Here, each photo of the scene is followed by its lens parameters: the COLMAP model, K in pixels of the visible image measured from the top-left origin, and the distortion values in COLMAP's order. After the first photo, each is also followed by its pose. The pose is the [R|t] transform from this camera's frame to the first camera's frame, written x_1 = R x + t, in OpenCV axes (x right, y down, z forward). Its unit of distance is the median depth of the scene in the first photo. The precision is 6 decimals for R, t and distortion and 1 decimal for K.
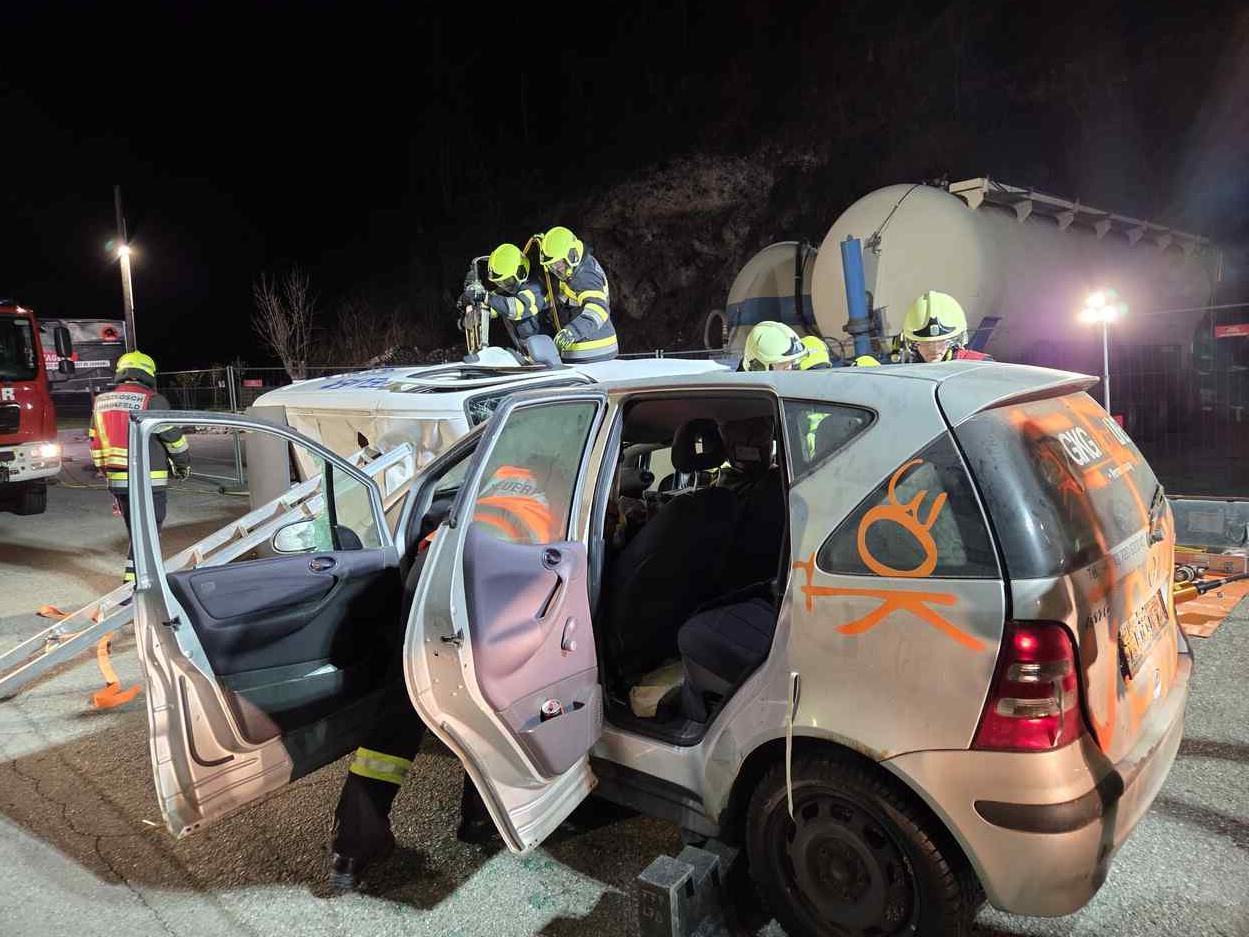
lens RADIAL K [[828.9, 0, 632.6], [0, 828.9, 468.2], [0, 0, 1]] dist [0.073941, -0.065414]
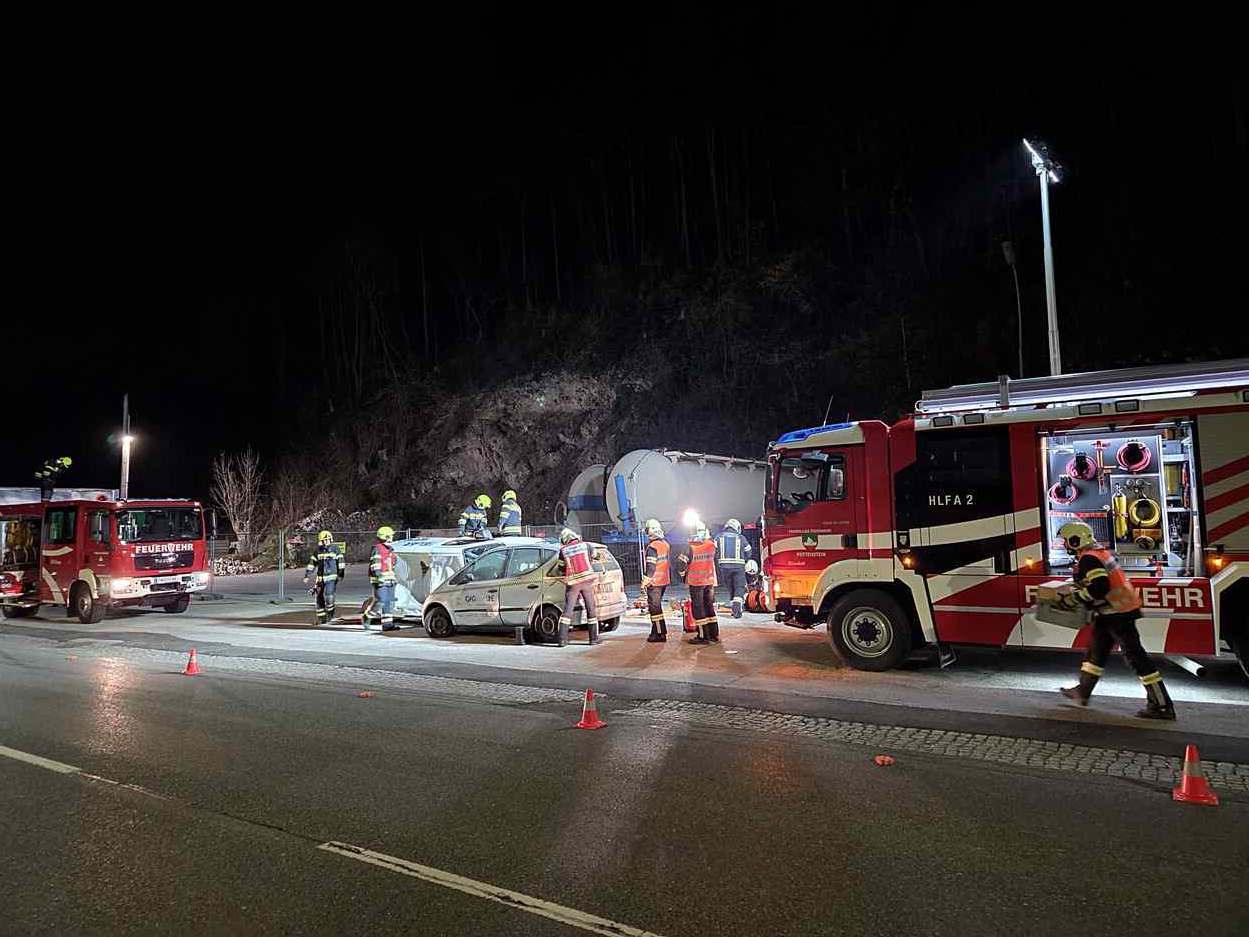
lens RADIAL K [[828.9, 0, 632.6], [0, 828.9, 468.2], [0, 0, 1]] dist [0.073941, -0.065414]
pose [[0.988968, 0.022320, 0.146438, -0.004254], [0.005024, 0.982960, -0.183752, 0.029261], [-0.148044, 0.182460, 0.972004, -0.324477]]
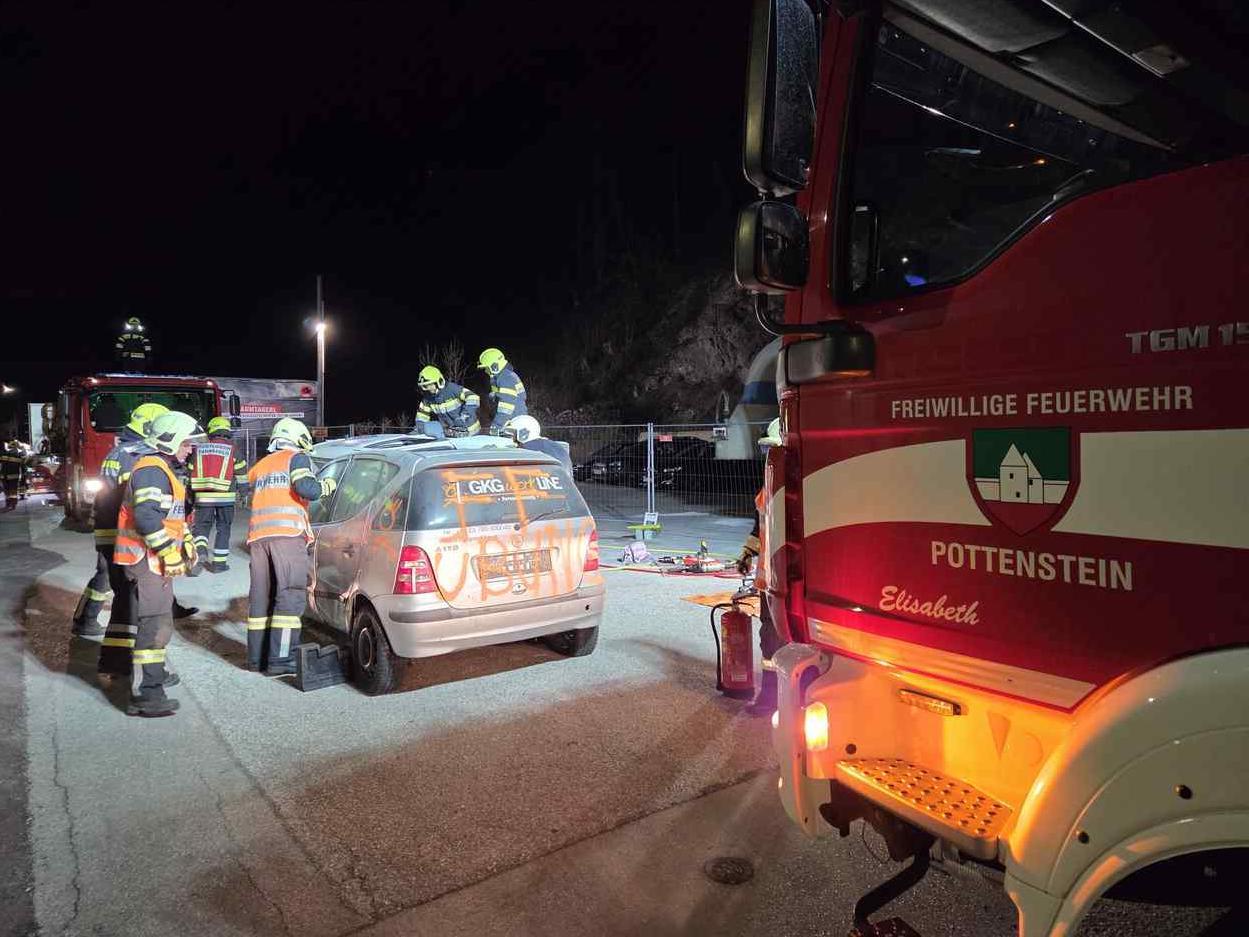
lens RADIAL K [[830.8, 0, 627.5], [0, 830.8, 450.3], [0, 0, 1]] dist [0.086006, -0.079563]
pose [[0.976058, 0.040426, -0.213723, 0.094130], [-0.060015, 0.994488, -0.085975, 0.003816], [0.209069, 0.096743, 0.973104, -0.081741]]
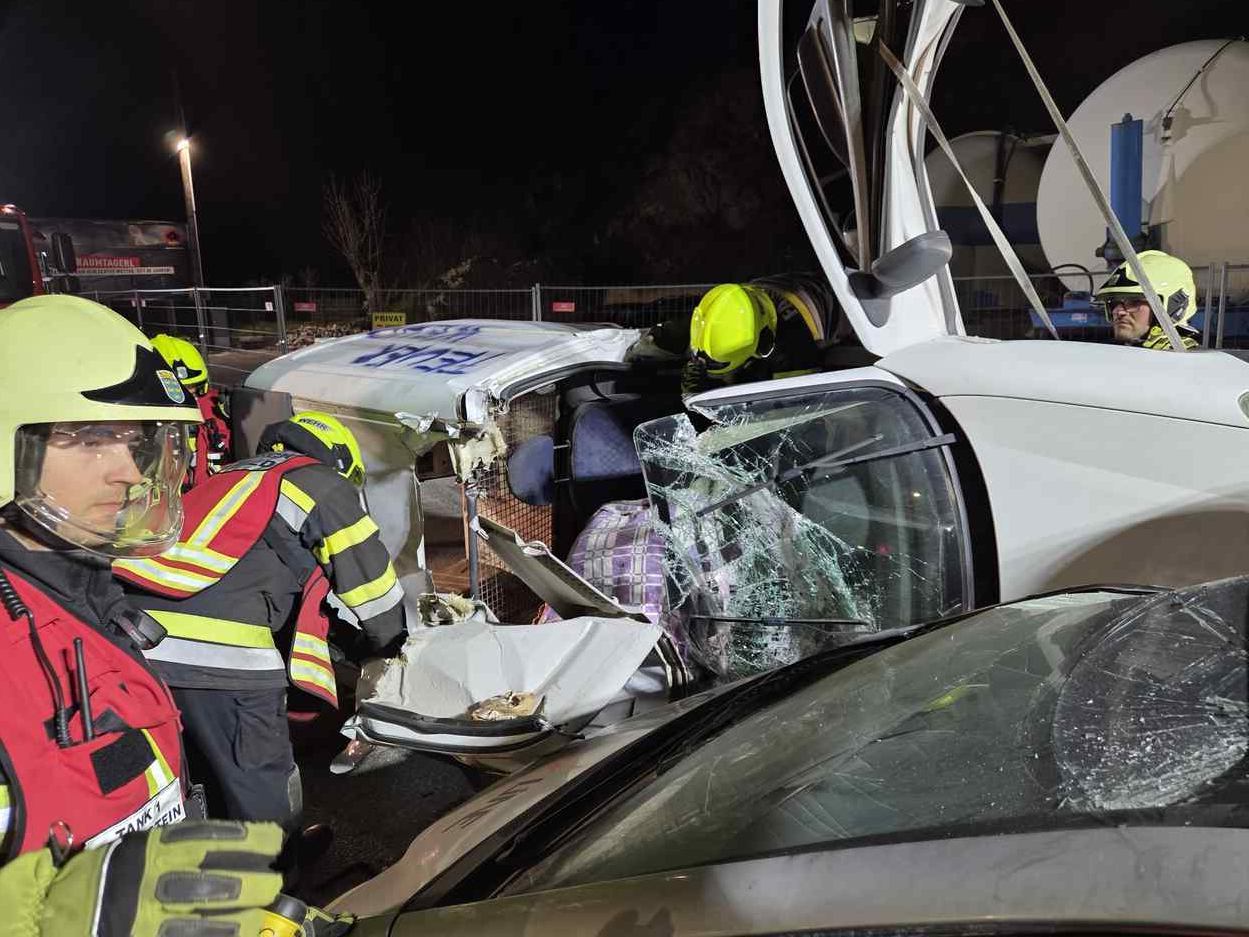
lens RADIAL K [[836.5, 0, 639.3], [0, 836.5, 473.2], [0, 0, 1]] dist [0.078125, -0.069215]
pose [[0.996250, 0.039363, -0.077046, -0.022108], [-0.031101, 0.993917, 0.105646, -0.014392], [0.080736, -0.102854, 0.991415, 0.073237]]
